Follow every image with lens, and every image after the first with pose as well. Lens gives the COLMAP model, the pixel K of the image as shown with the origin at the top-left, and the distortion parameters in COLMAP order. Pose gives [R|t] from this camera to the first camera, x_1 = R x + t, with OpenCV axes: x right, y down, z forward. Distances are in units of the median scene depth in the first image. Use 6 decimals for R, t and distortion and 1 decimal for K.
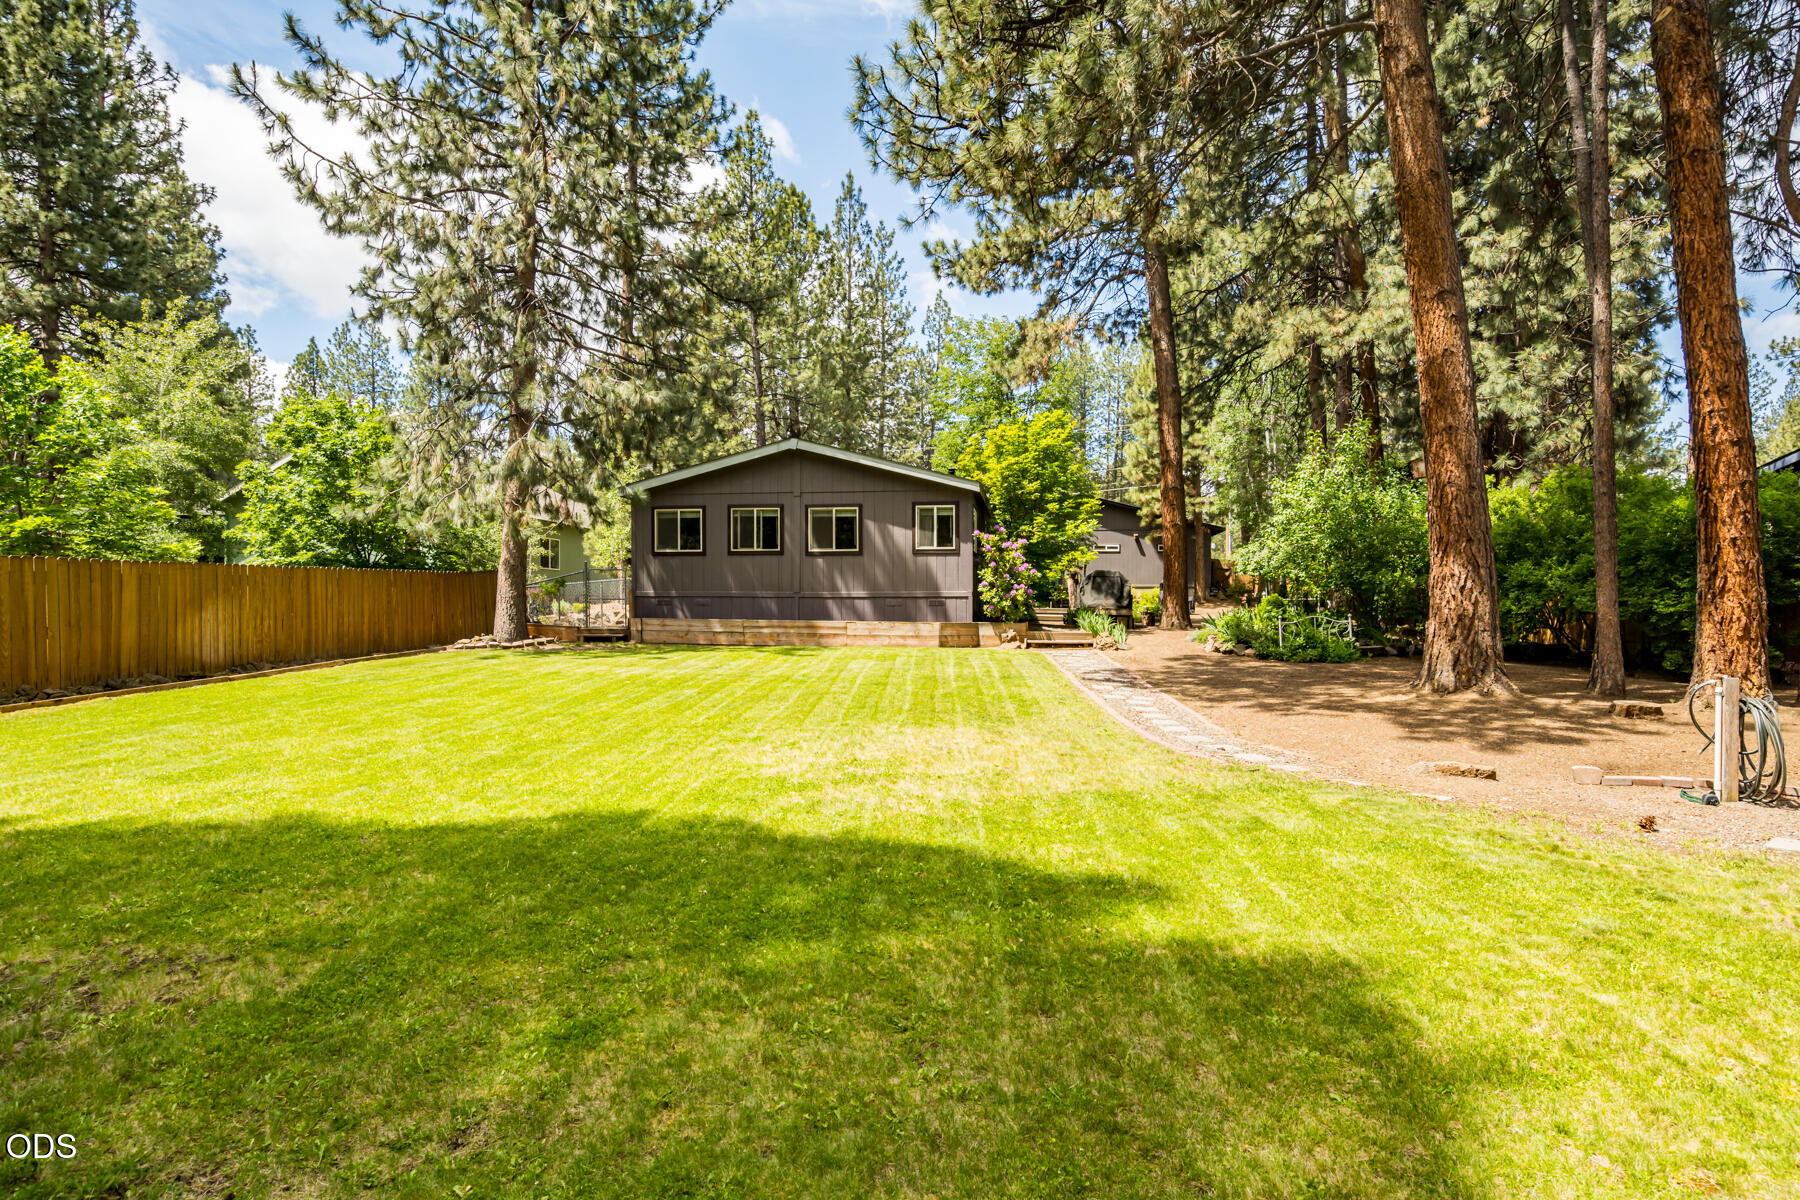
lens RADIAL K [[947.0, 0, 901.4], [0, 947.0, 605.1], [0, 0, 1]] dist [-0.018608, 0.006964]
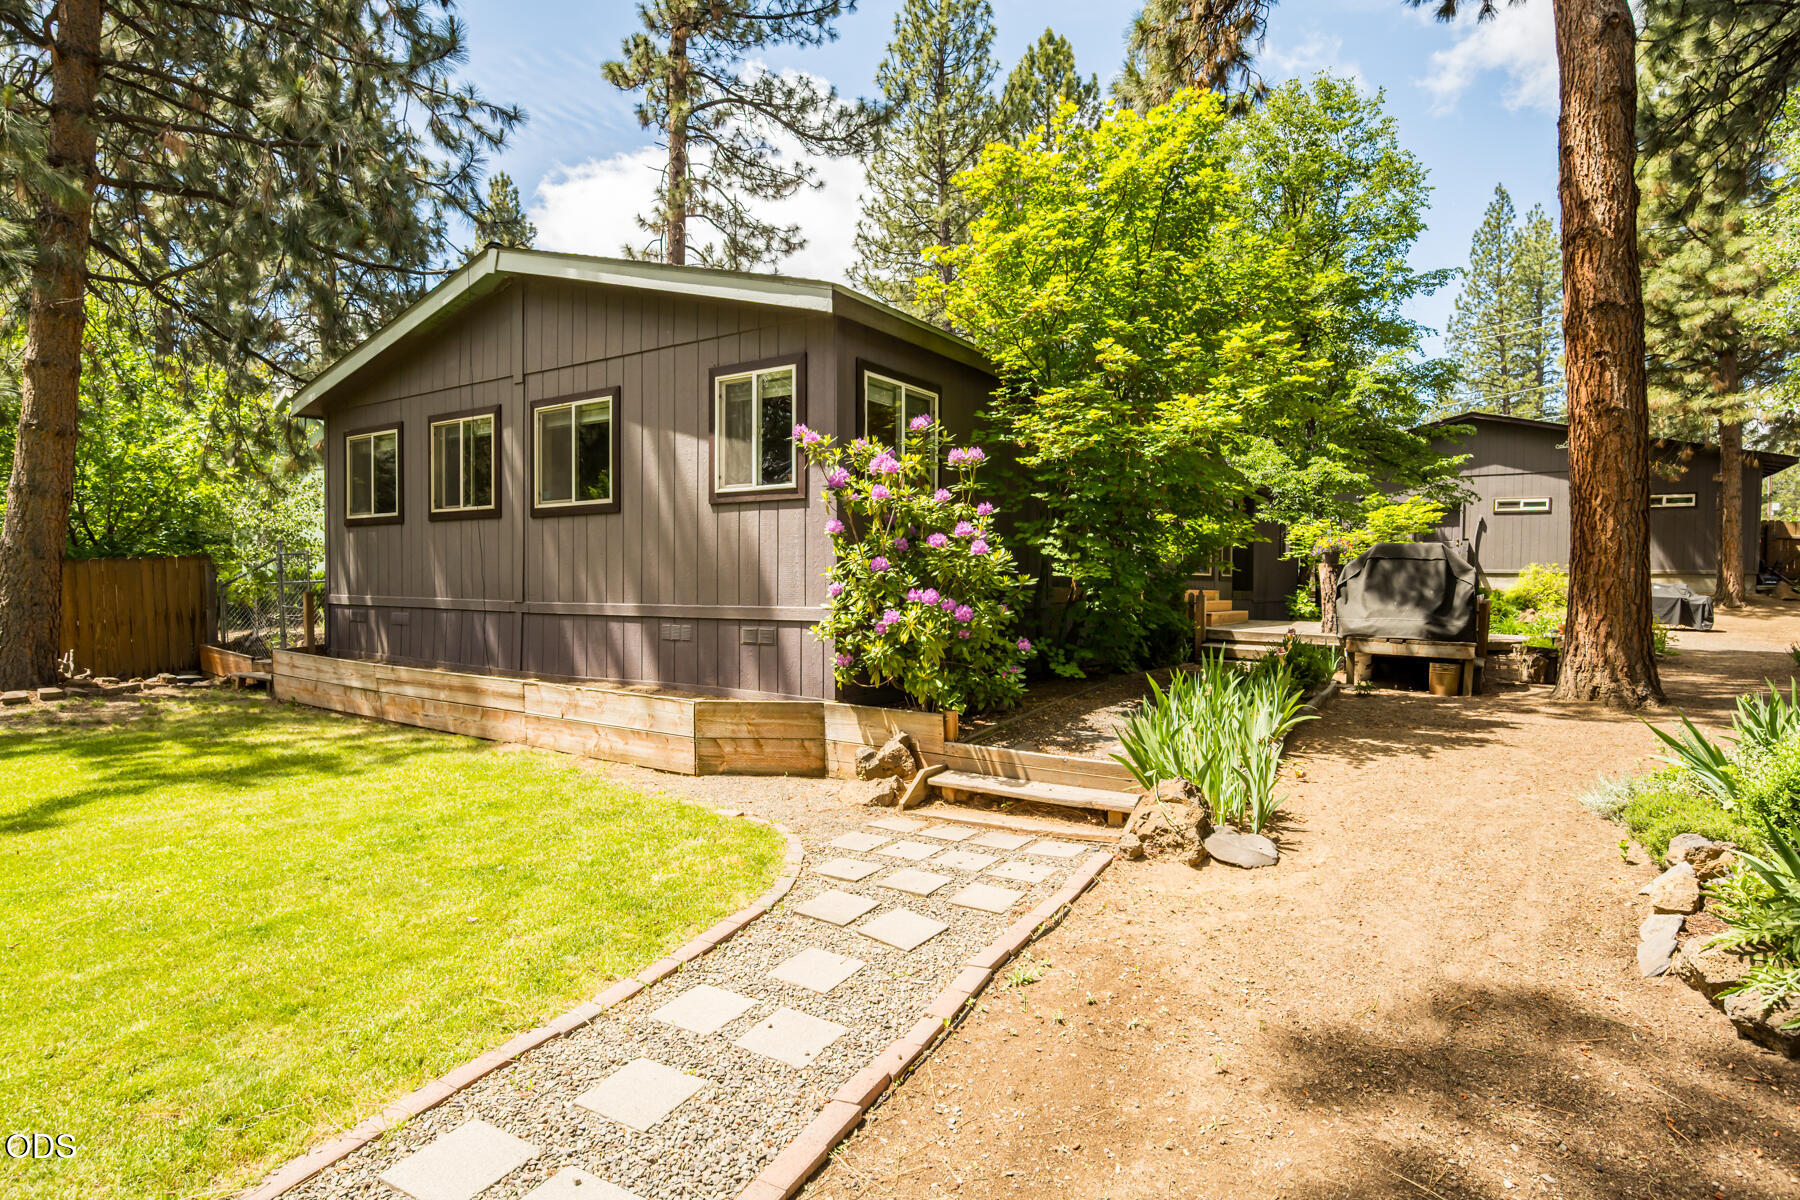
lens RADIAL K [[947.0, 0, 898.3], [0, 947.0, 592.9], [0, 0, 1]] dist [-0.018608, 0.006964]
pose [[0.905711, 0.007581, -0.423828, 0.237710], [-0.003200, 0.999934, 0.011048, -0.023359], [0.423883, -0.008650, 0.905675, 0.683481]]
